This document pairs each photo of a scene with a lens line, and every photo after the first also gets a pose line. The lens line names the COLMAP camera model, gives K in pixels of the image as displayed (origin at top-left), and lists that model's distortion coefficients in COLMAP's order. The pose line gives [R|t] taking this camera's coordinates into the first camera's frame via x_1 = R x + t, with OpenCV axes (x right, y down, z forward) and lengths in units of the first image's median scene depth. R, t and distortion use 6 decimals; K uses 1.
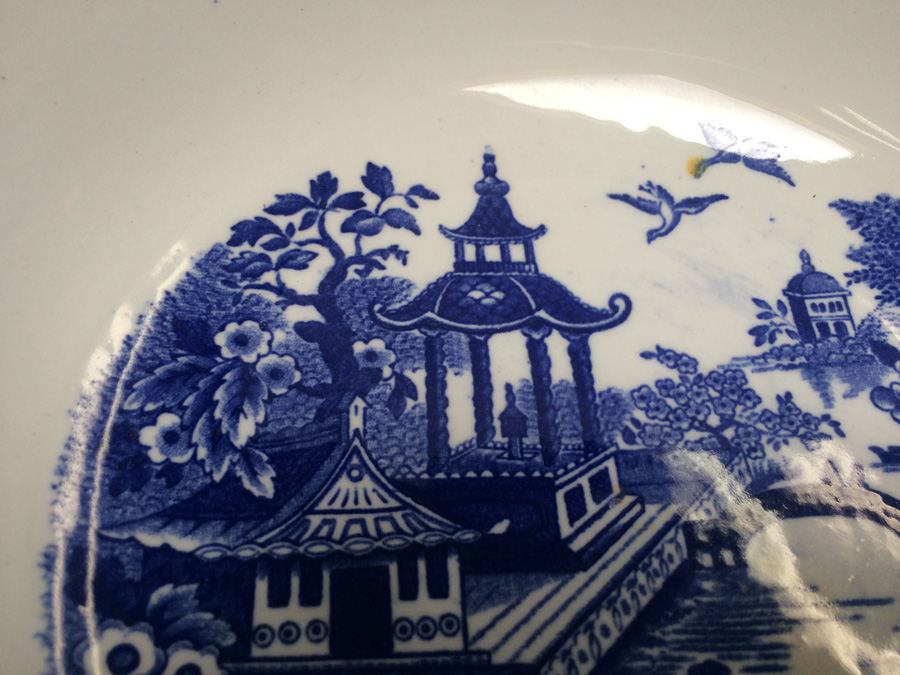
lens RADIAL K [[789.4, 0, 450.0], [0, 789.4, 337.5], [0, 0, 1]] dist [0.057154, -0.135666]
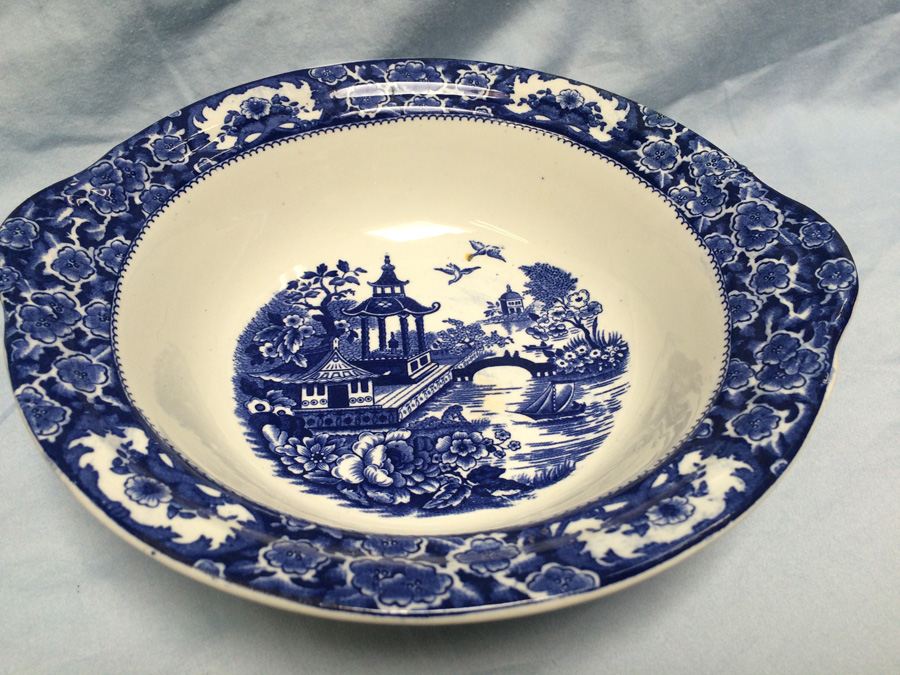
lens RADIAL K [[755.0, 0, 454.0], [0, 755.0, 342.4], [0, 0, 1]] dist [0.053812, -0.096263]
pose [[0.998392, -0.047981, 0.030198, 0.207892], [0.053121, 0.977816, -0.202620, 0.636607], [-0.019807, 0.203898, 0.978792, -1.547853]]
